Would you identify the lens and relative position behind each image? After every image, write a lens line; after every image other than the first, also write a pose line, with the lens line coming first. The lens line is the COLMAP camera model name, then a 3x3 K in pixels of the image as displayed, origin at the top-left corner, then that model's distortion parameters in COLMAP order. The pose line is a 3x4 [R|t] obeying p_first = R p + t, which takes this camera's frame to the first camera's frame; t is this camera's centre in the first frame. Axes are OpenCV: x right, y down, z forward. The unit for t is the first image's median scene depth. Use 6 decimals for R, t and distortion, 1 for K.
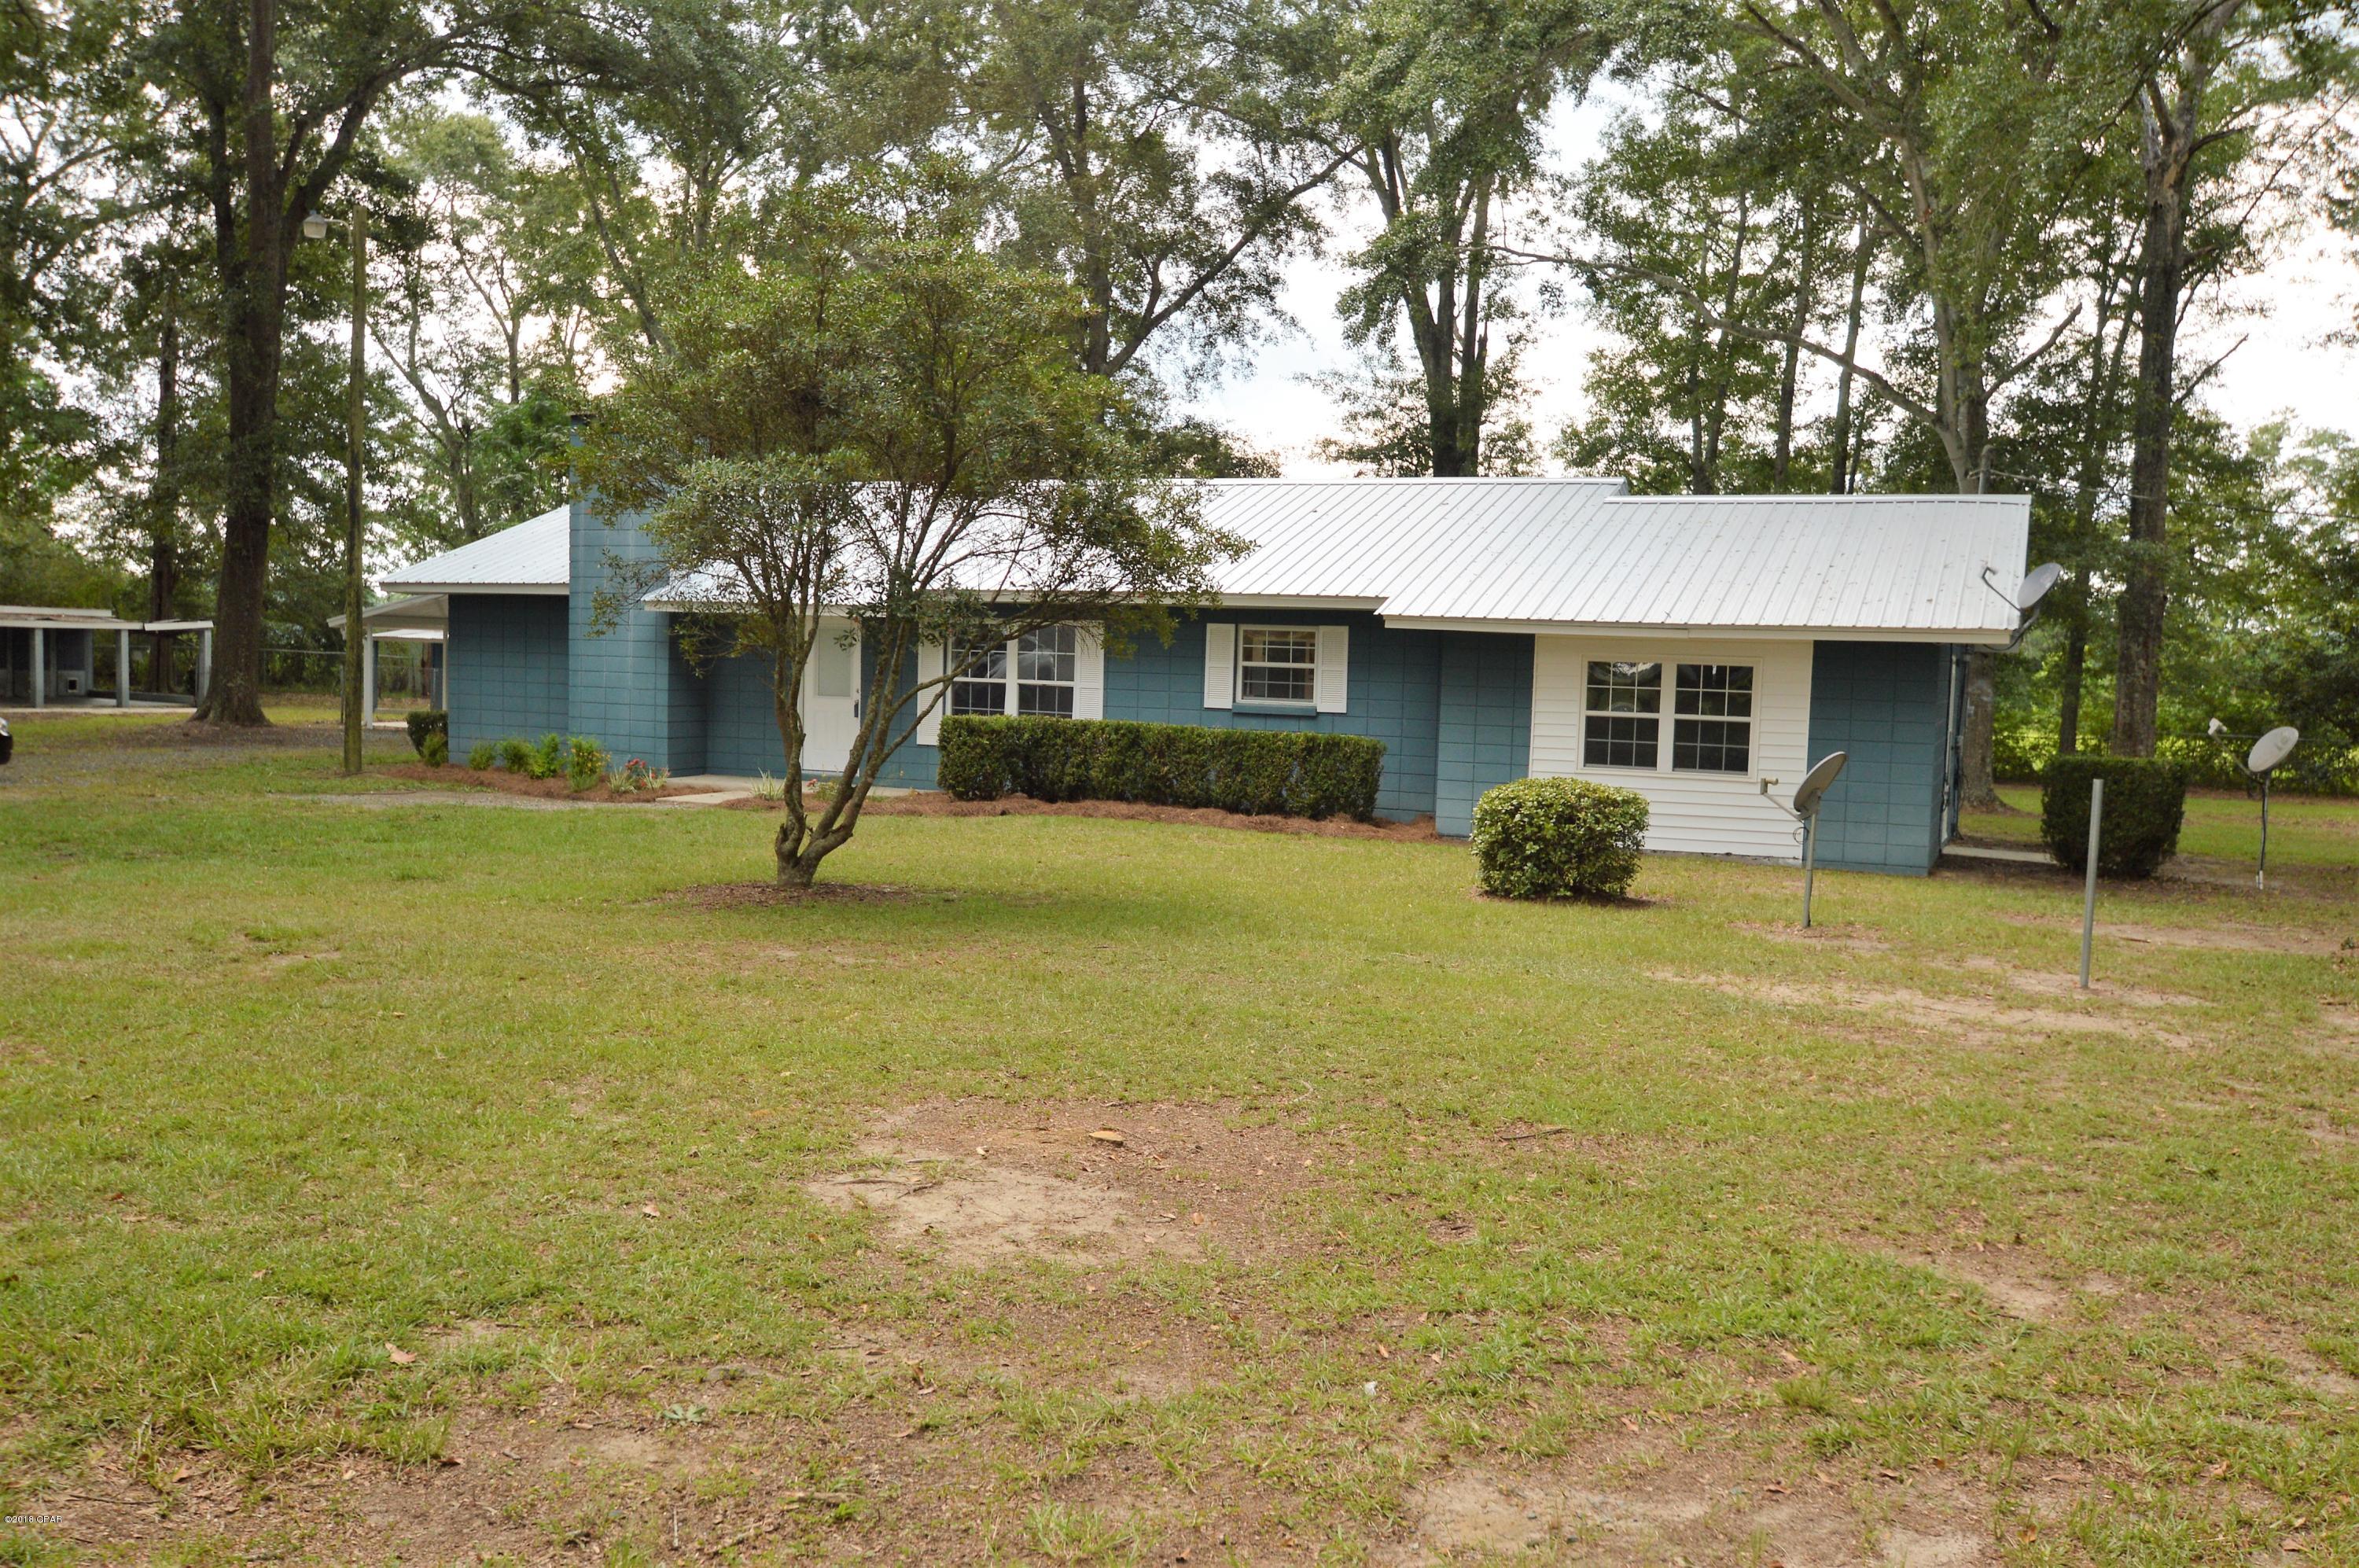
lens RADIAL K [[1974.5, 0, 1179.3], [0, 1974.5, 788.9], [0, 0, 1]] dist [-0.058105, 0.010059]
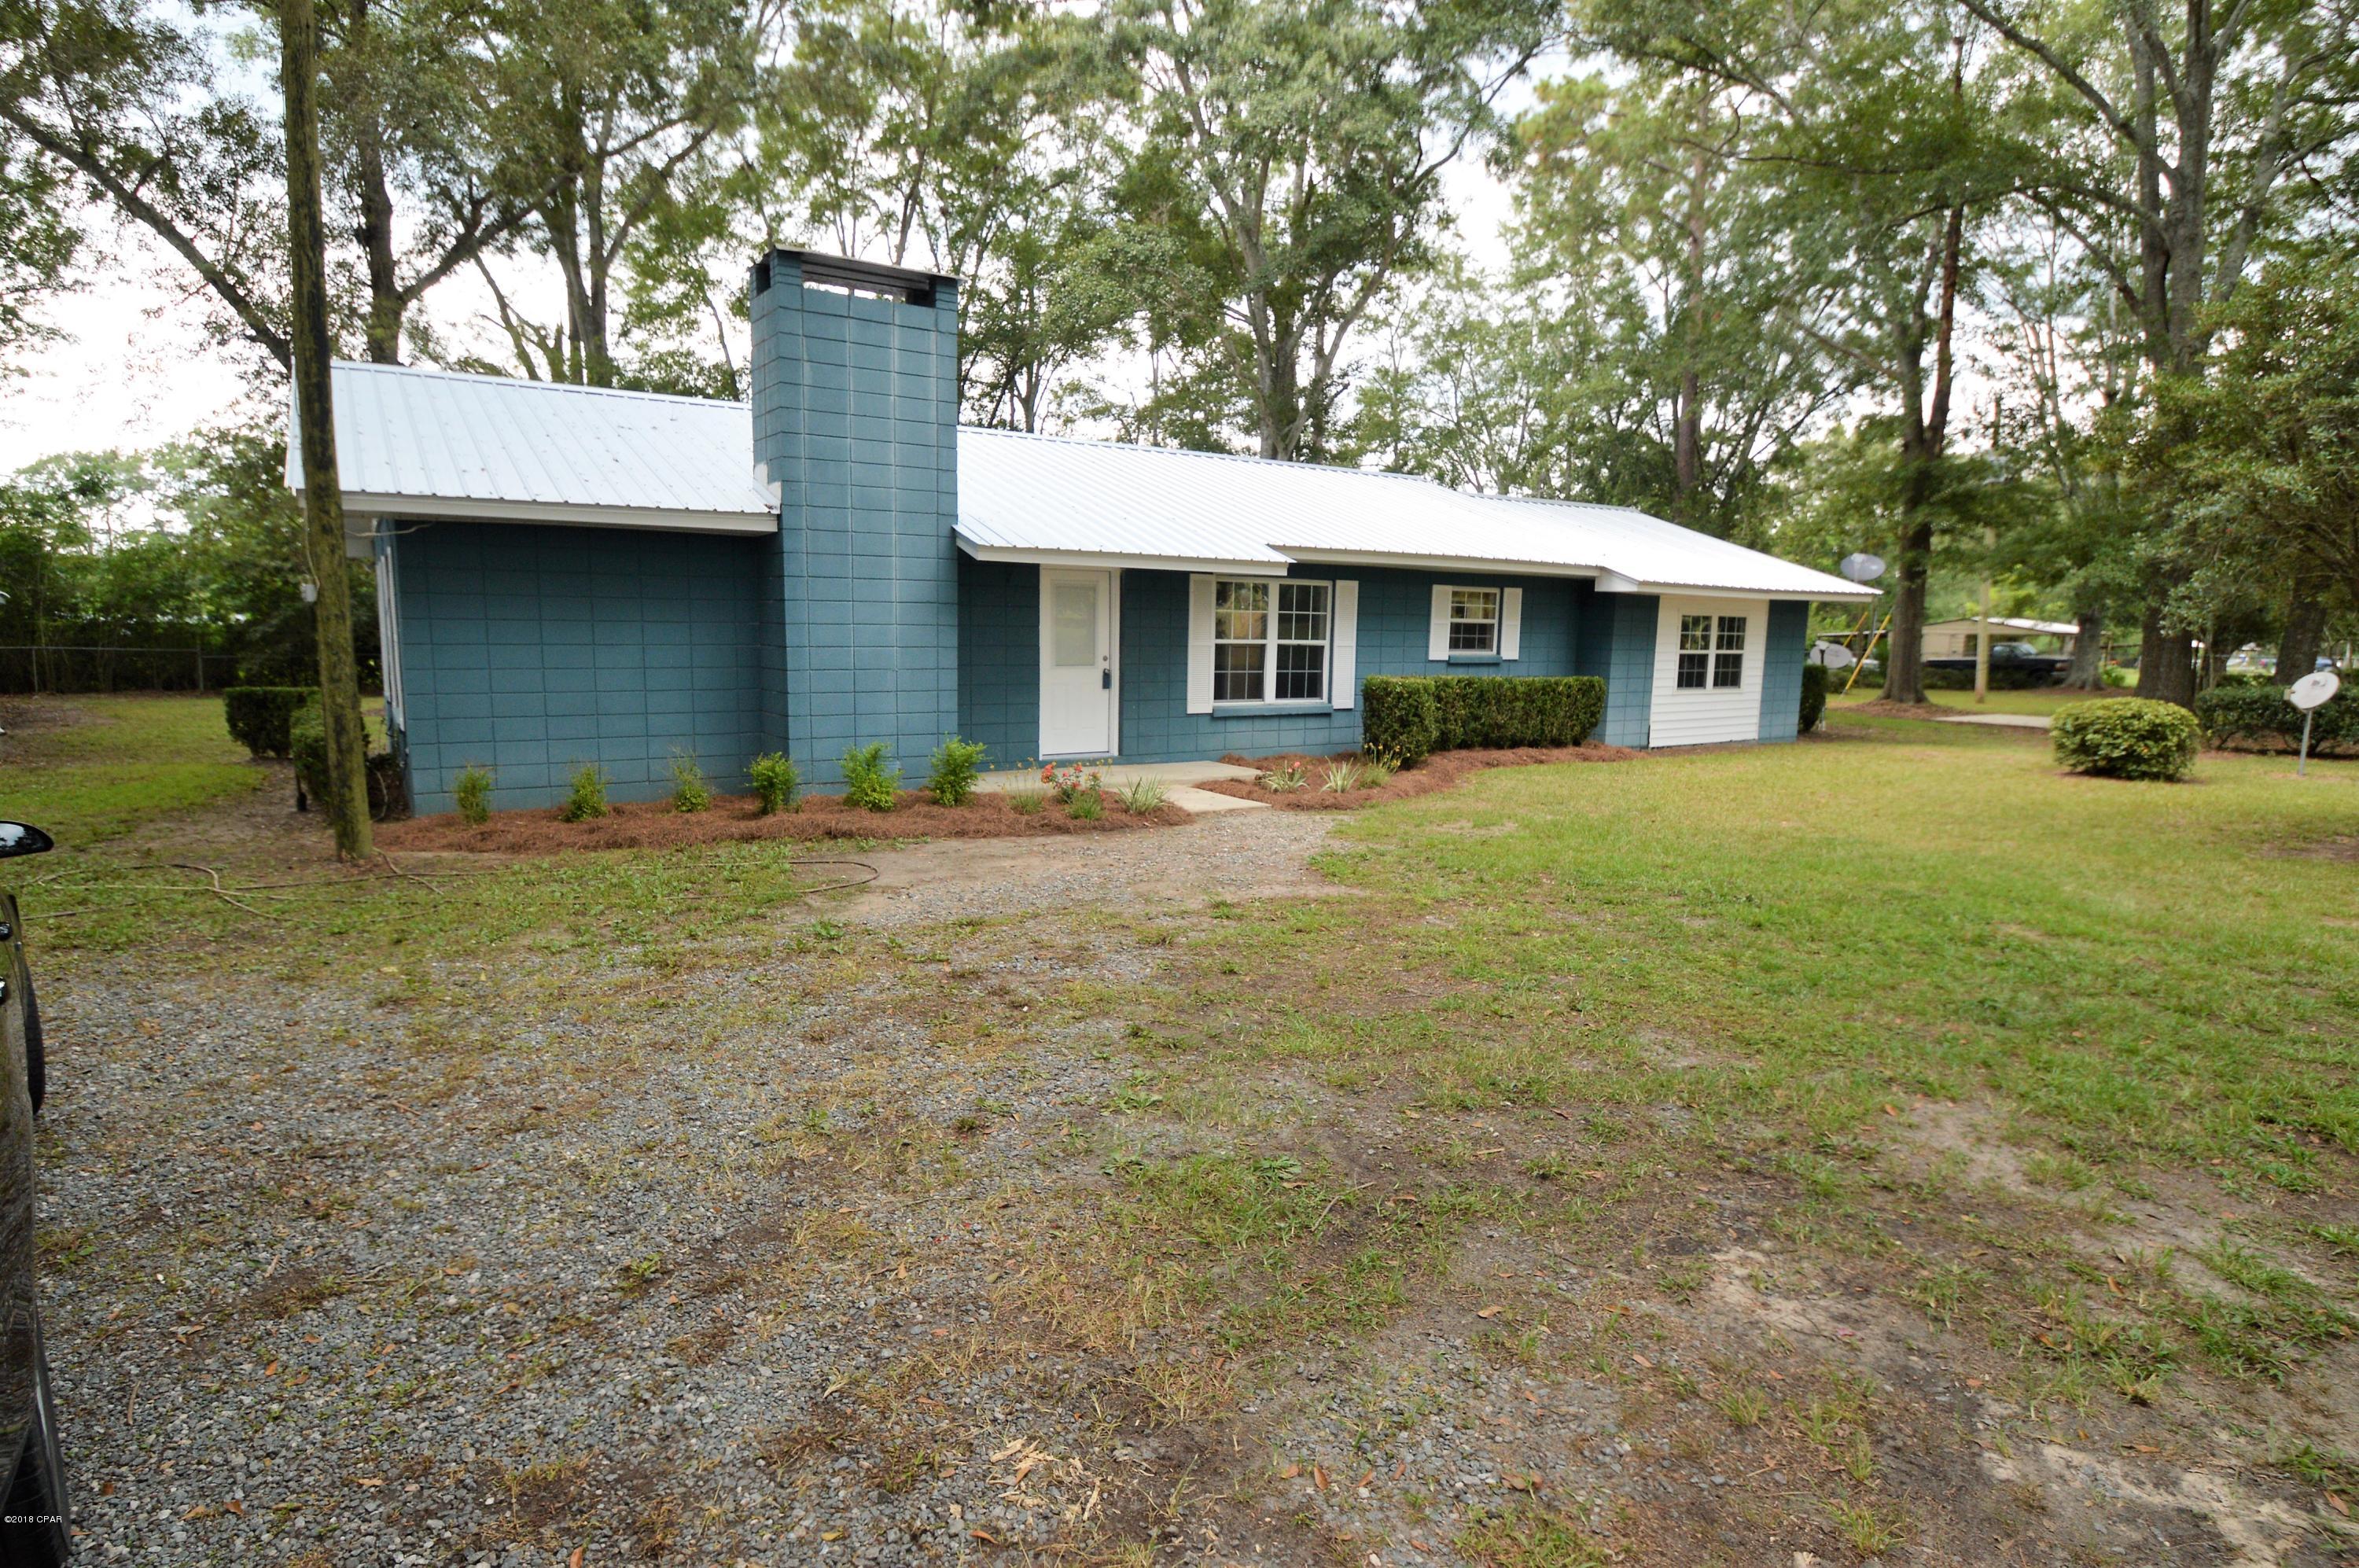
lens RADIAL K [[1289.7, 0, 1192.9], [0, 1289.7, 789.5], [0, 0, 1]] dist [0.006416, 0.000224]
pose [[0.516535, -0.137059, 0.845226, -0.742396], [0.047169, 0.990162, 0.131736, -0.076610], [-0.854966, -0.028178, 0.517918, 0.787087]]
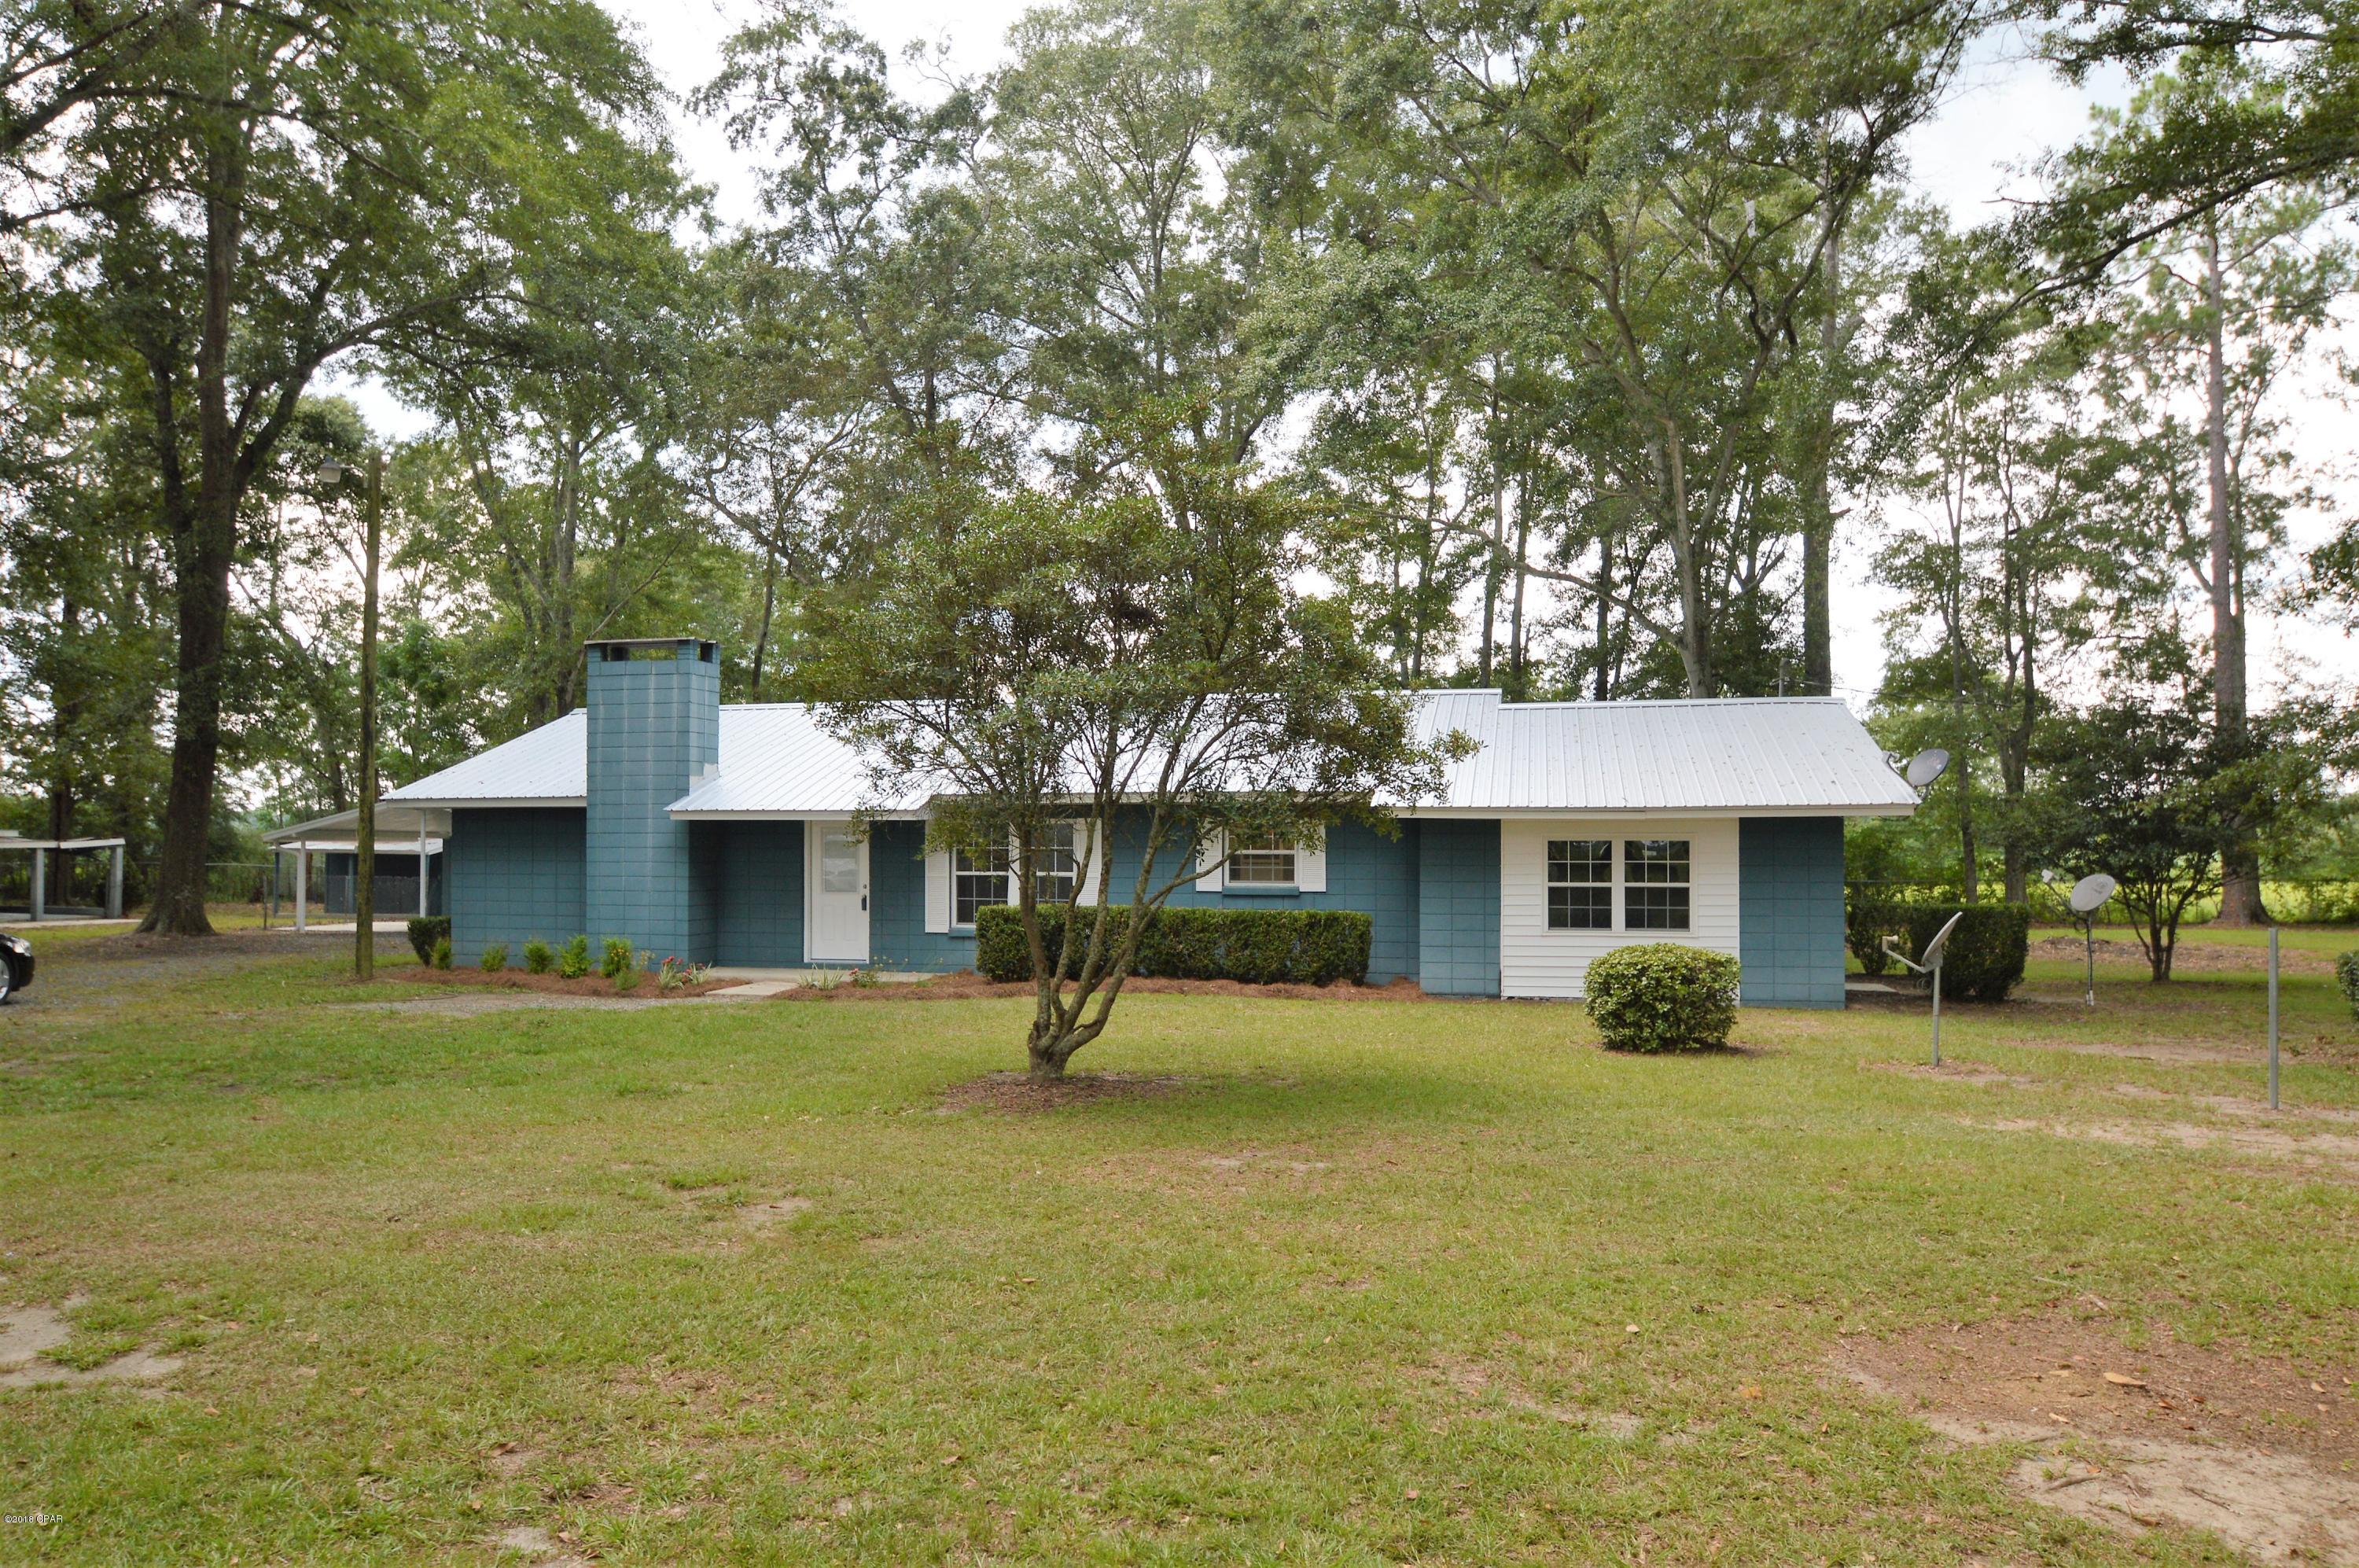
lens RADIAL K [[1579.4, 0, 1178.4], [0, 1579.4, 790.4], [0, 0, 1]] dist [-0.033262, -0.000886]
pose [[0.983171, -0.023718, 0.181144, -0.175226], [0.041577, 0.994567, -0.095437, -0.013105], [-0.177896, 0.101362, 0.978815, 0.103764]]
